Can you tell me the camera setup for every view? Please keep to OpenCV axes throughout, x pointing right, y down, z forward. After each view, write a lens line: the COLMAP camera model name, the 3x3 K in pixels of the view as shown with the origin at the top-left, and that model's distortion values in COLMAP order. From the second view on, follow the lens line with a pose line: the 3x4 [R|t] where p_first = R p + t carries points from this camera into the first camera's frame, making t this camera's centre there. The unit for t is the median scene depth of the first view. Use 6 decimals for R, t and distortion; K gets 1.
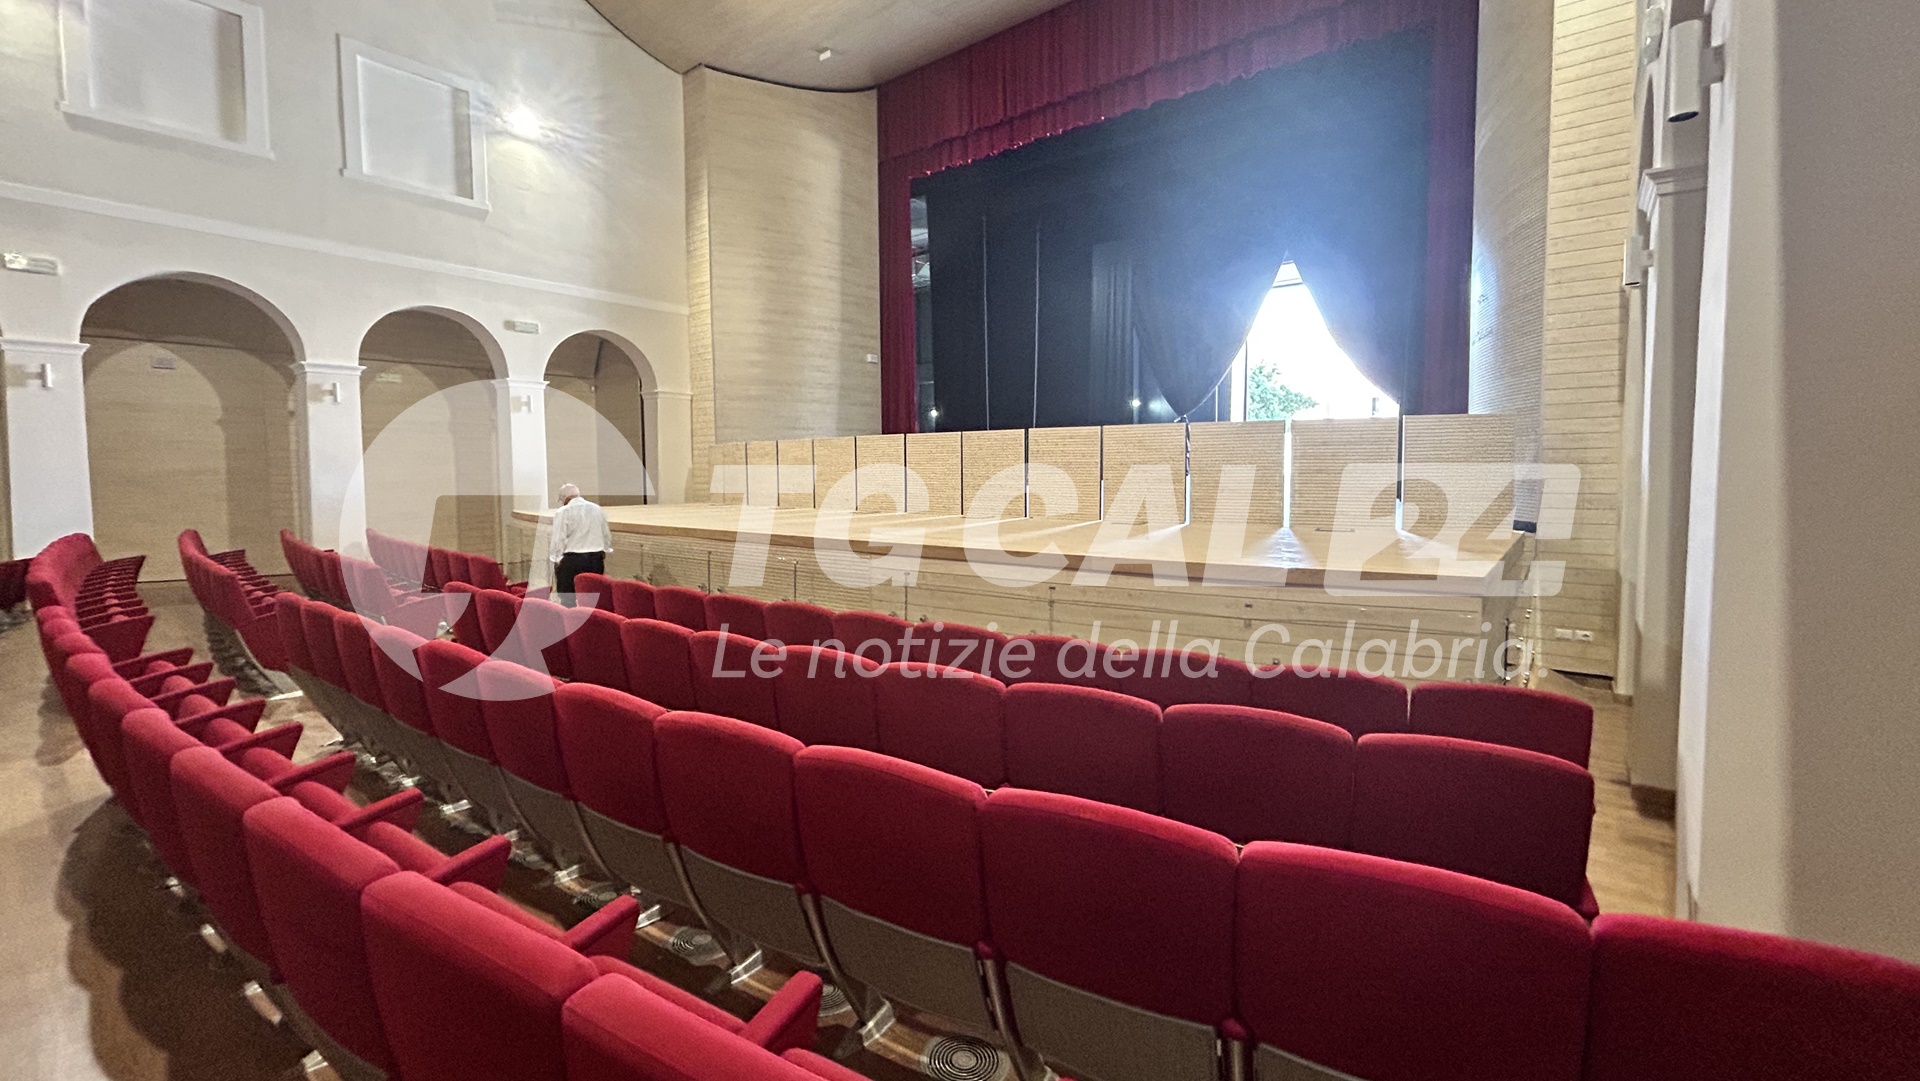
lens RADIAL K [[777.7, 0, 944.7], [0, 777.7, 510.9], [0, 0, 1]] dist [-0.010409, 0.000845]
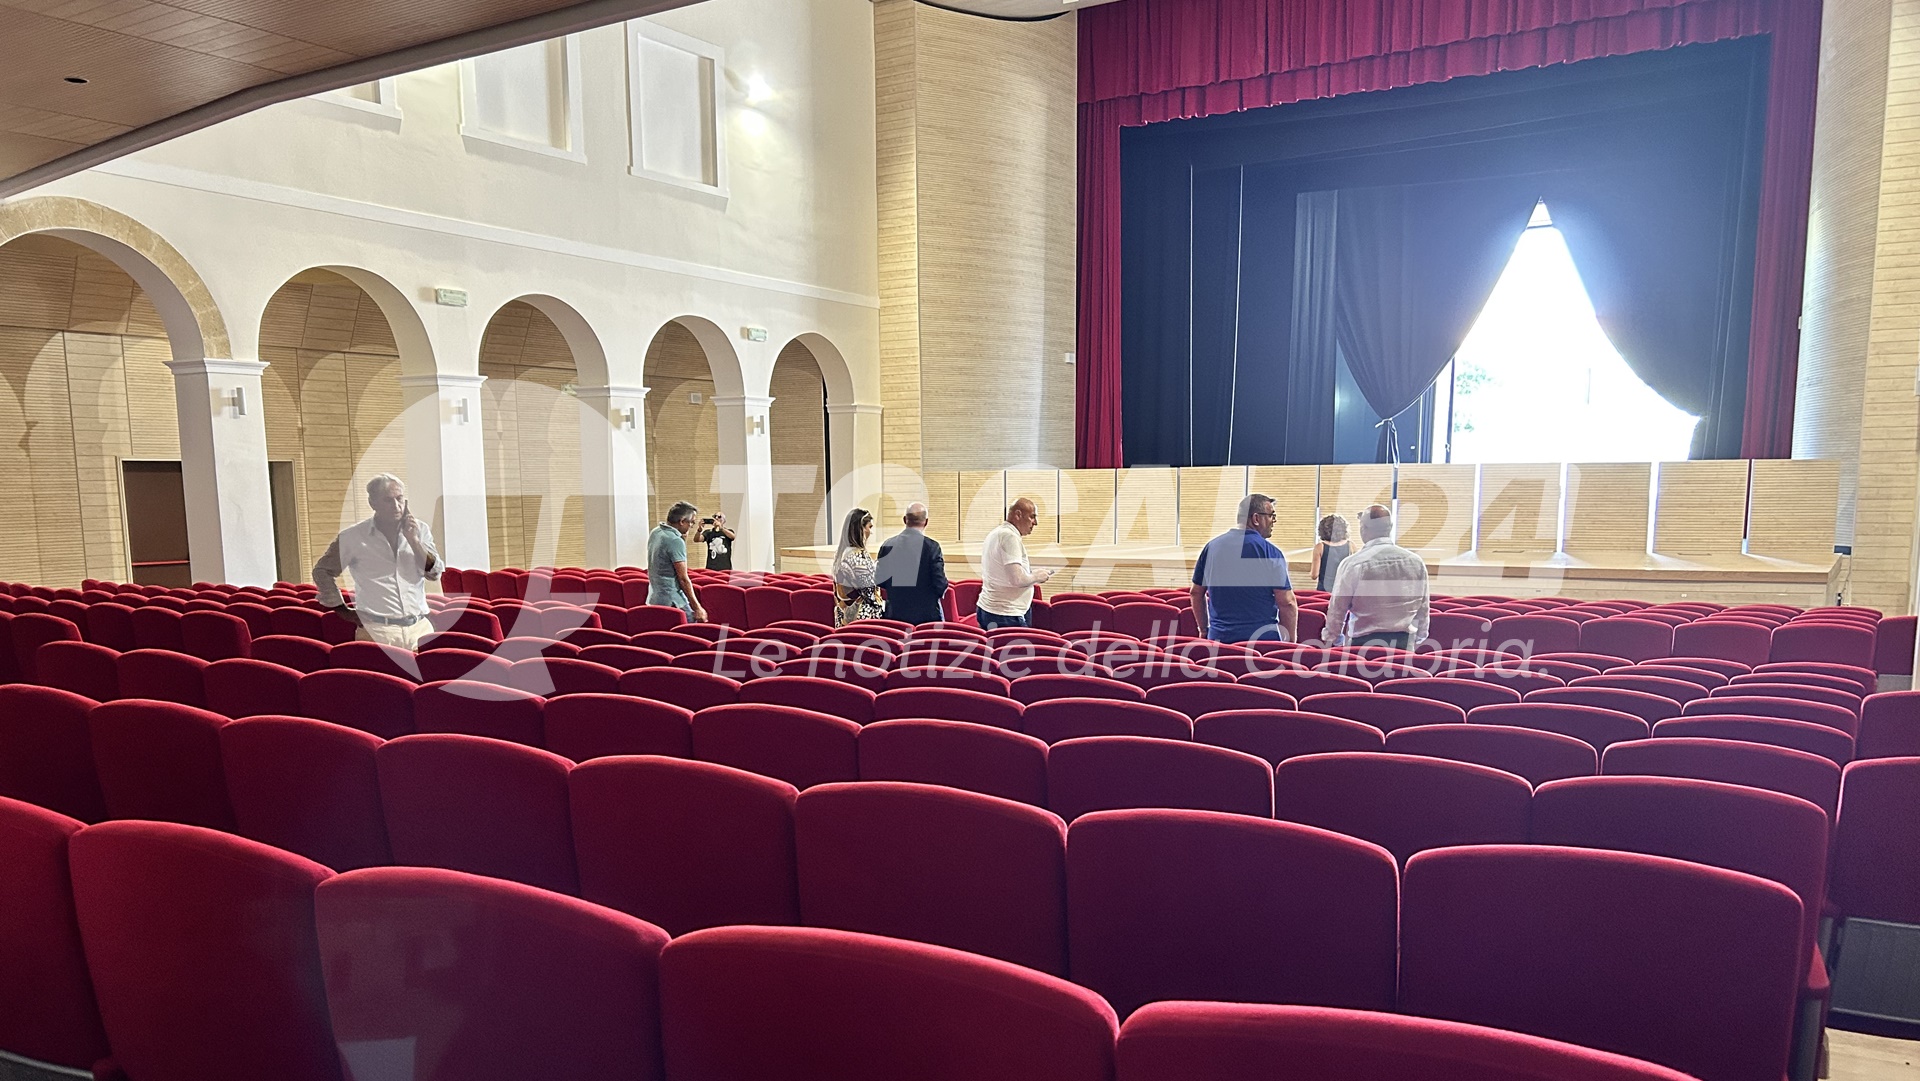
lens RADIAL K [[1460.1, 0, 946.7], [0, 1460.1, 667.0], [0, 0, 1]] dist [0.022601, -0.010162]
pose [[0.994031, -0.014638, 0.108115, -0.507673], [0.007045, 0.997502, 0.070285, 0.017532], [-0.108874, -0.069104, 0.991651, -0.647440]]
